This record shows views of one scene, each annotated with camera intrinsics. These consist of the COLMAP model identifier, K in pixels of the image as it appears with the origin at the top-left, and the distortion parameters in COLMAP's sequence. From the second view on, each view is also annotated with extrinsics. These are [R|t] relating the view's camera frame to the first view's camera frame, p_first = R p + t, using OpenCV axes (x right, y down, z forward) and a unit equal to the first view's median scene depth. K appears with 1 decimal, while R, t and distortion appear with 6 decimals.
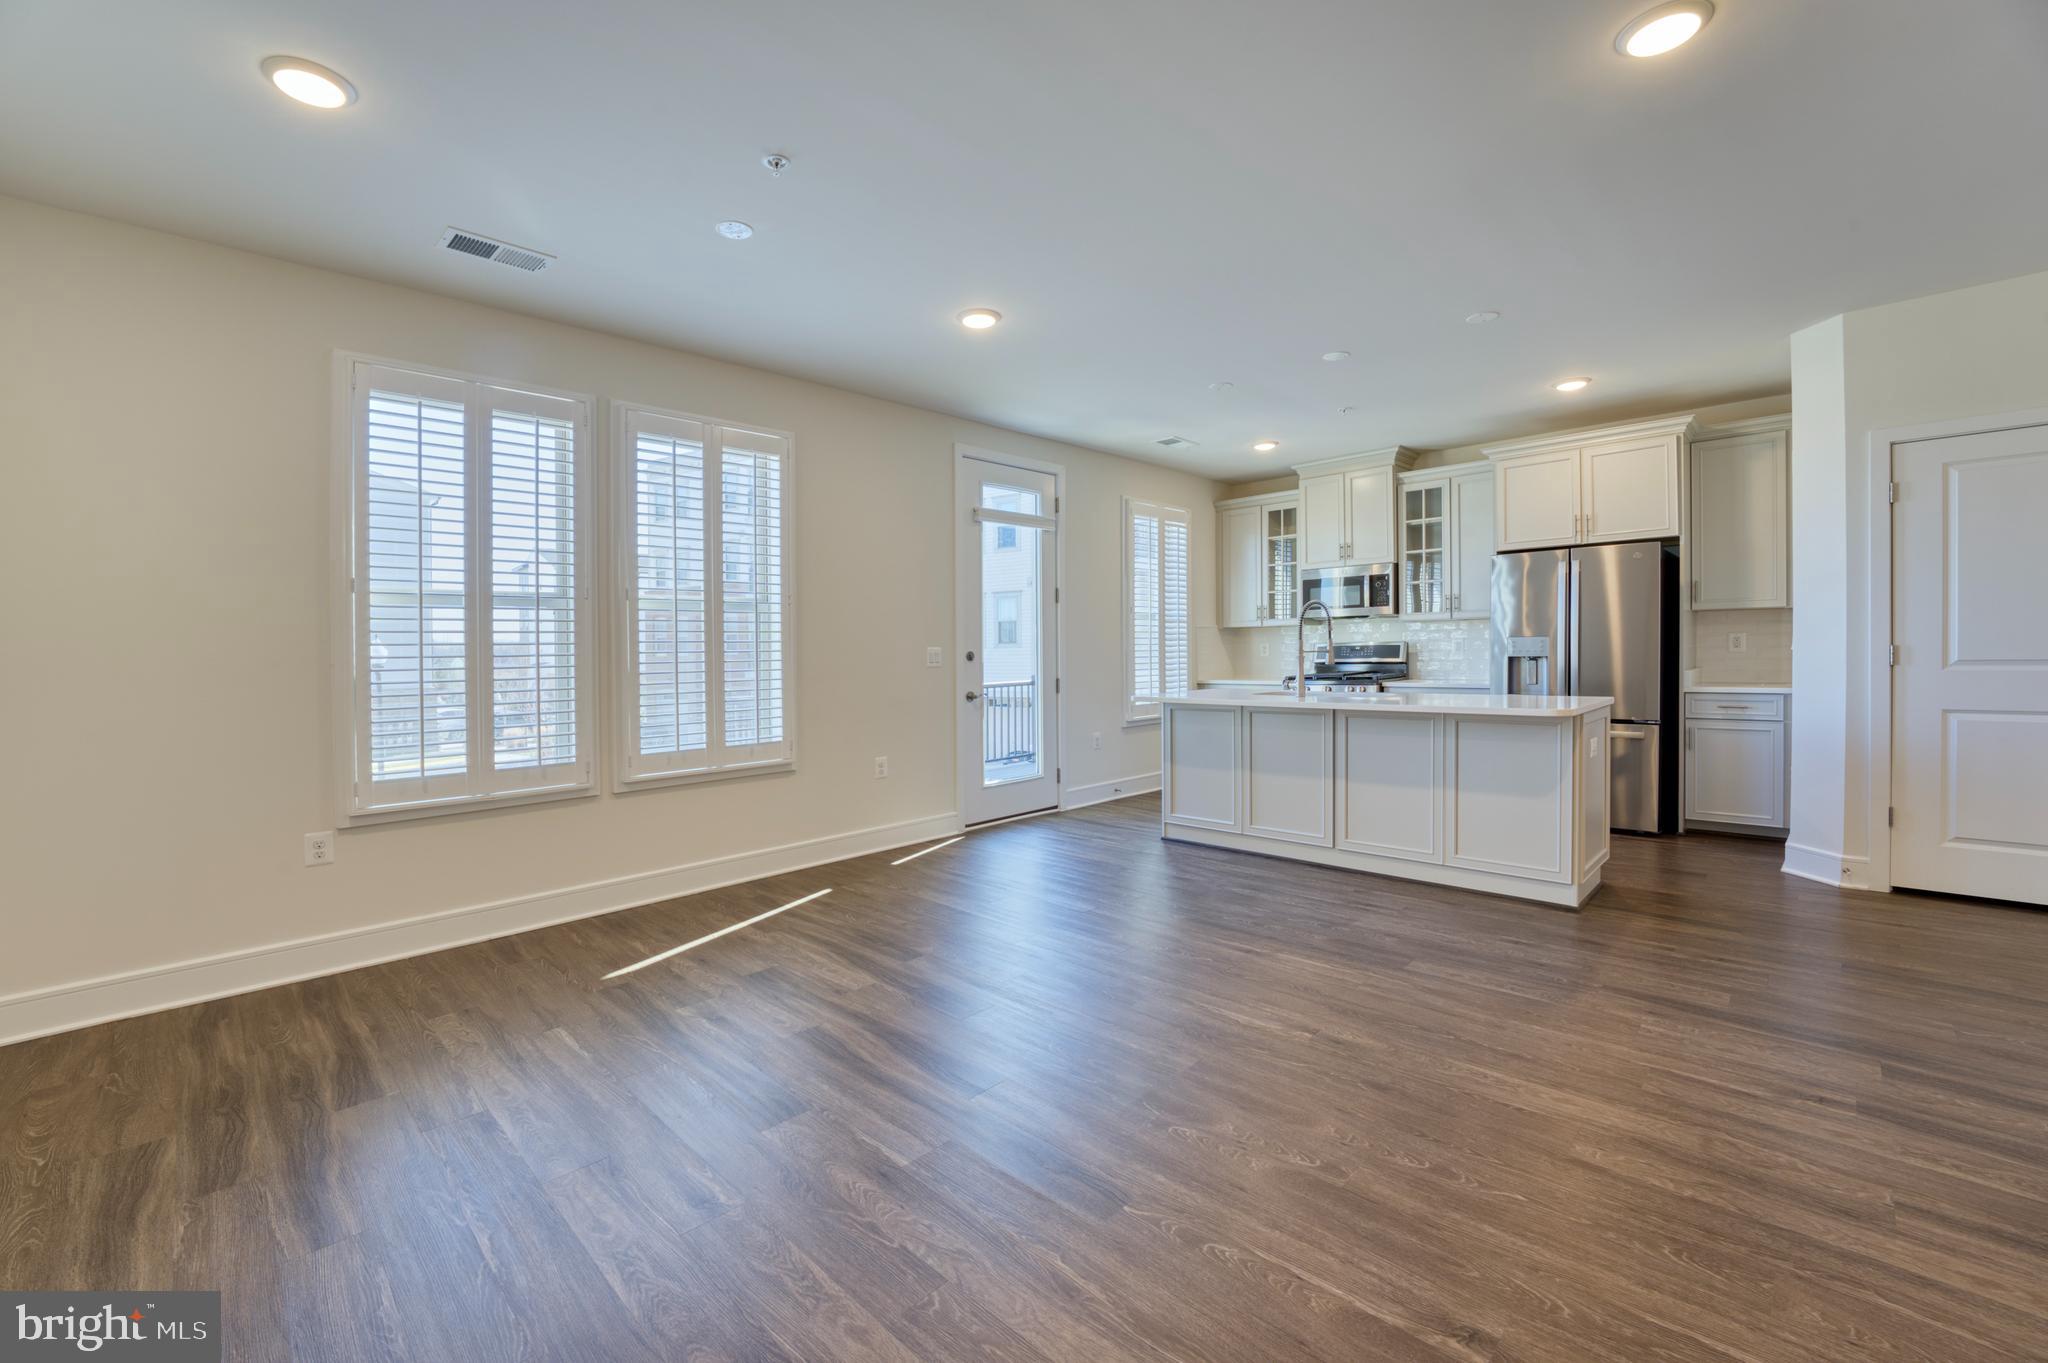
lens RADIAL K [[826.8, 0, 1012.8], [0, 826.8, 667.0], [0, 0, 1]] dist [-0.008763, 0.000801]
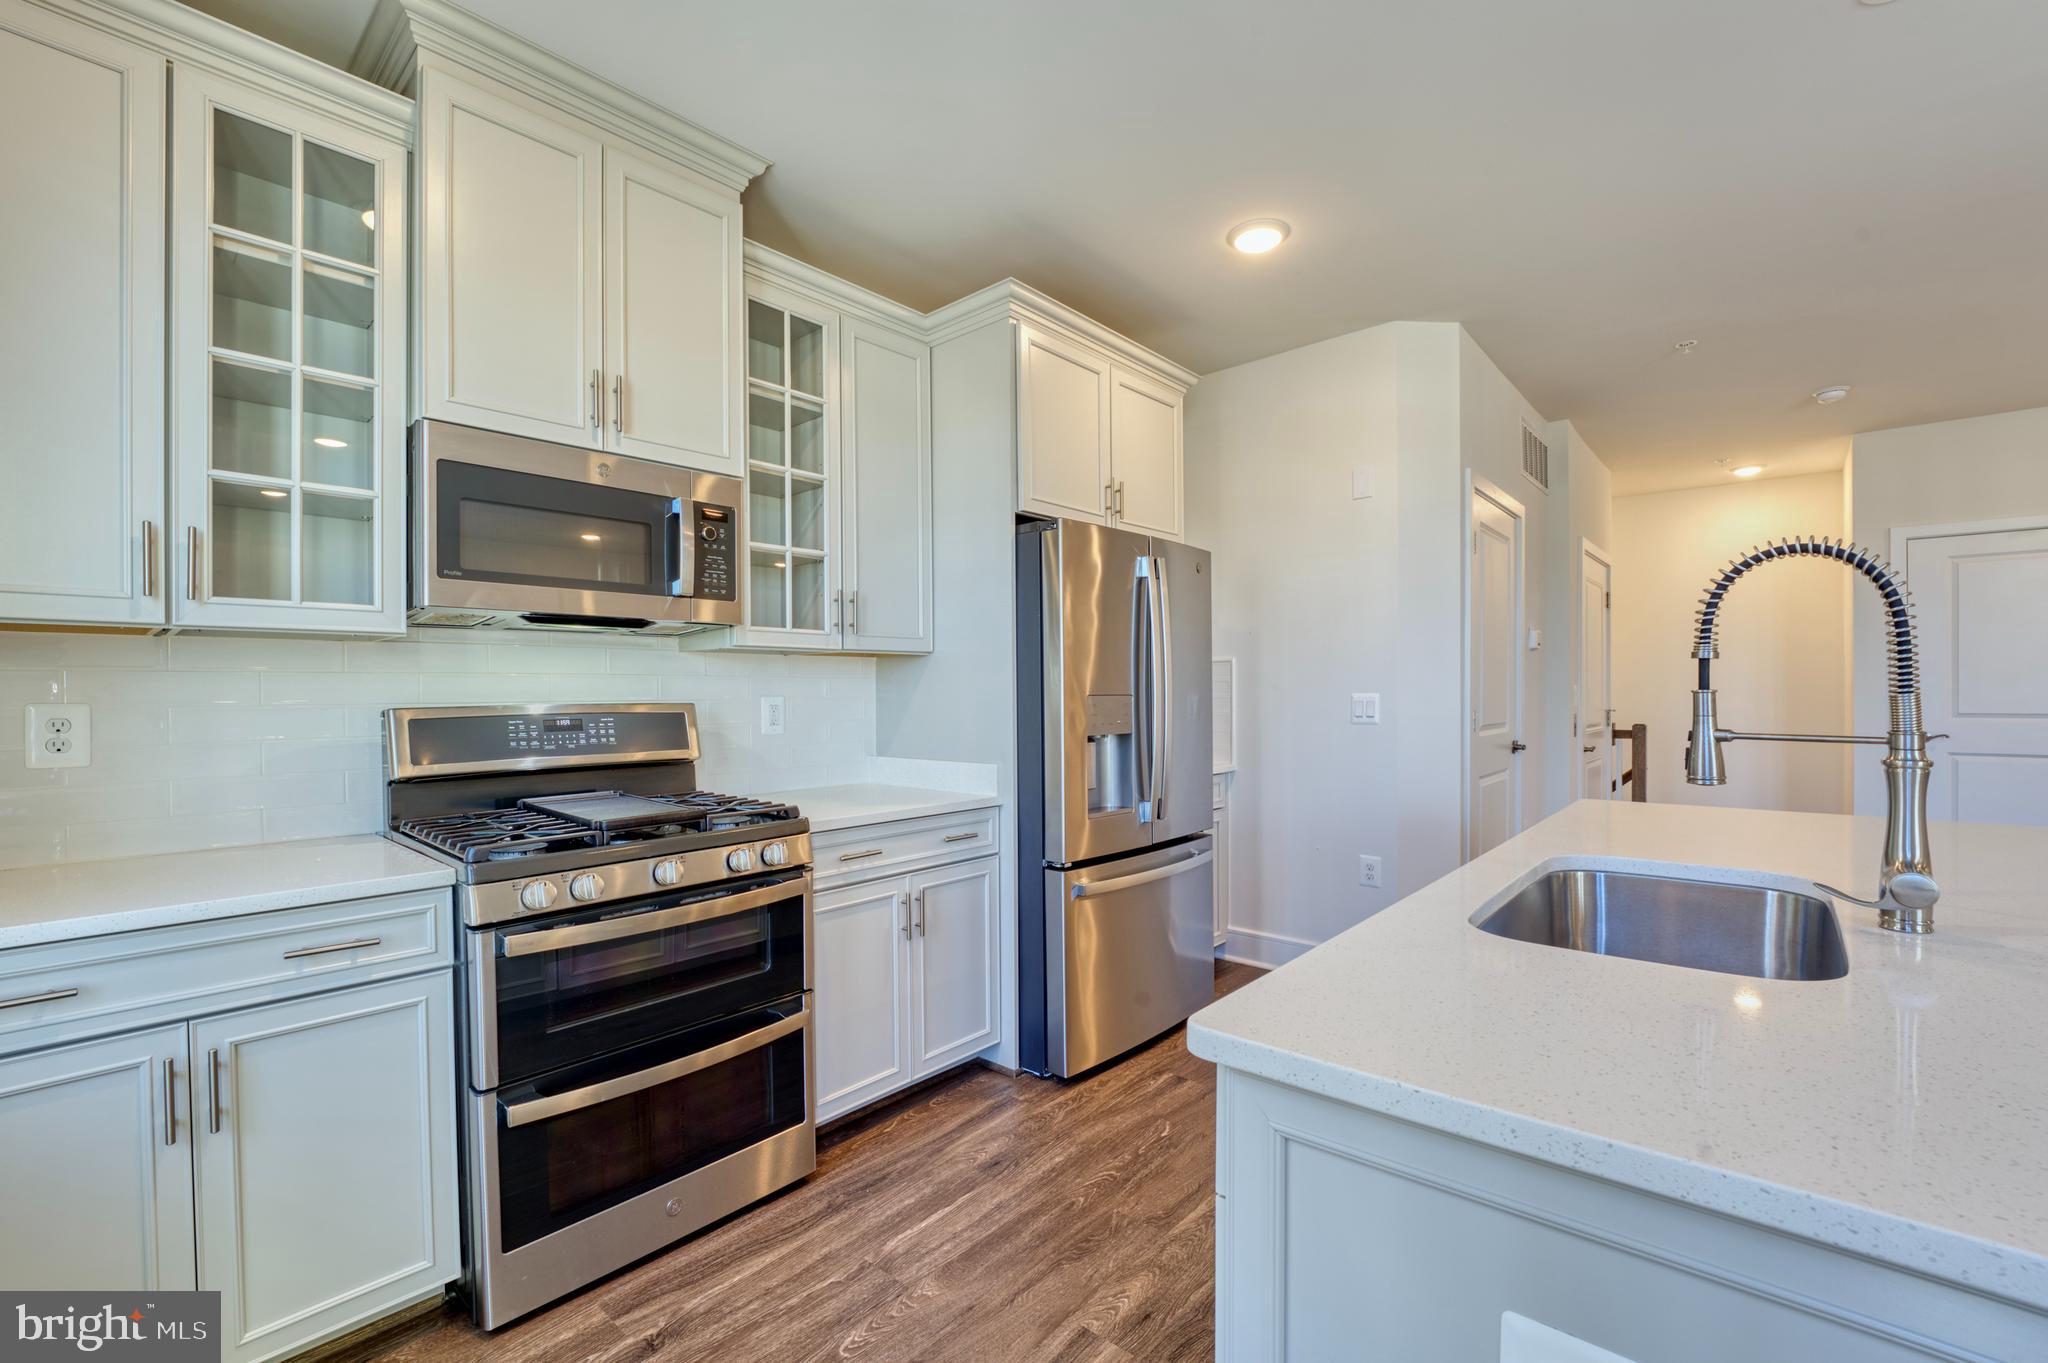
lens RADIAL K [[881.6, 0, 1034.1], [0, 881.6, 708.6], [0, 0, 1]] dist [-0.016083, 0.000217]
pose [[-0.051368, 0.002302, 0.998677, 0.092814], [0.026883, 0.999638, -0.000921, -0.029221], [-0.998318, 0.026800, -0.051411, 1.069413]]
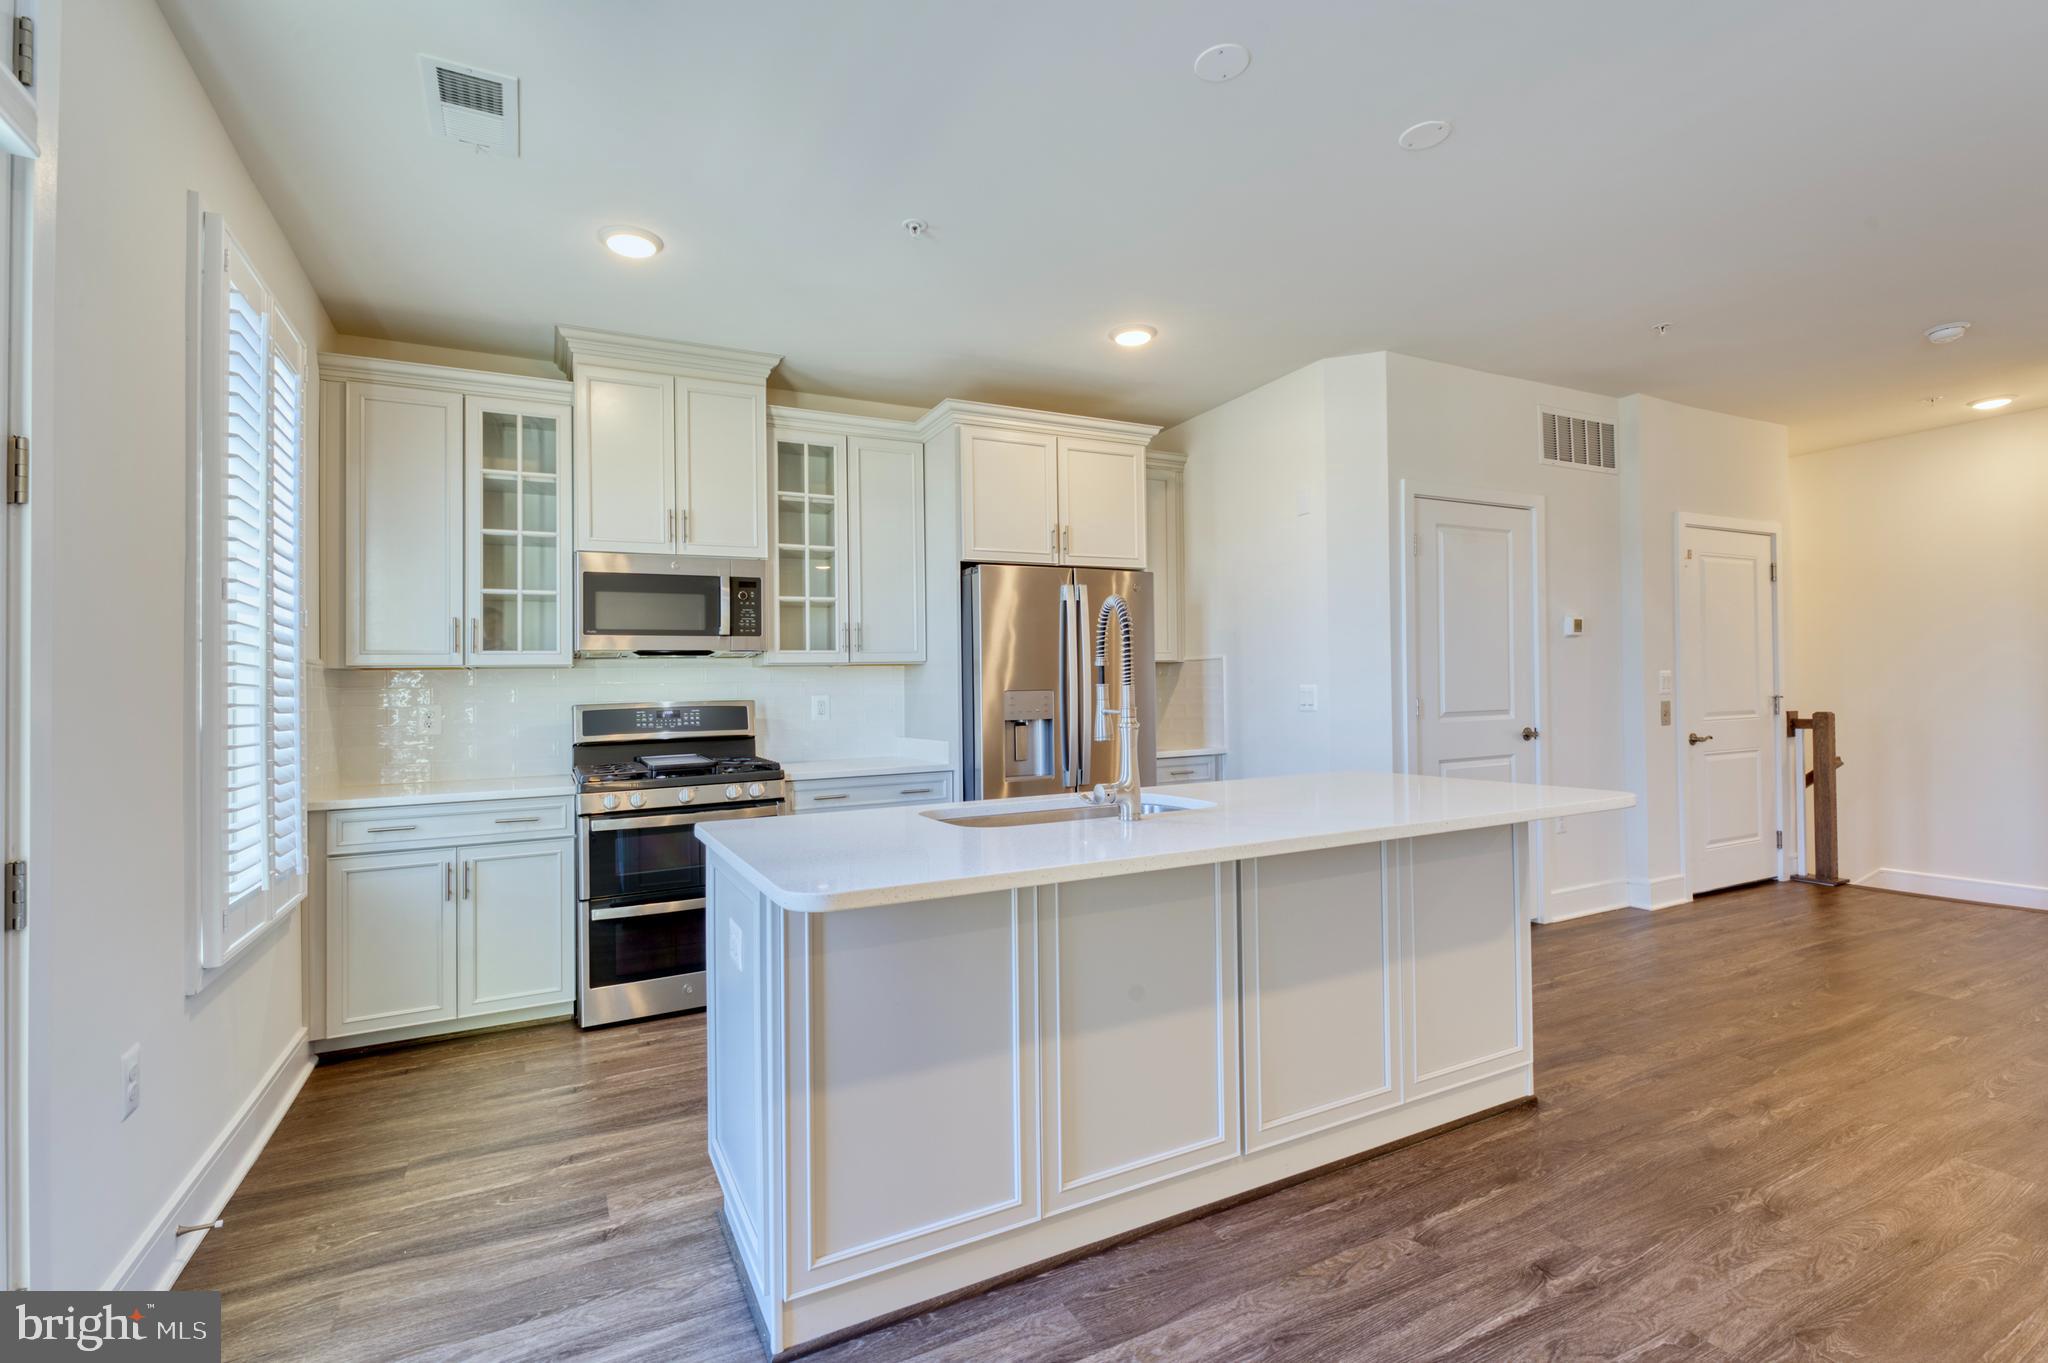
lens RADIAL K [[929.1, 0, 1030.6], [0, 929.1, 686.0], [0, 0, 1]] dist [-0.001155, -0.000789]
pose [[0.317684, 0.021443, 0.947954, -0.097368], [0.035634, 0.998768, -0.034534, -0.014021], [-0.947527, 0.044750, 0.316529, 0.753882]]
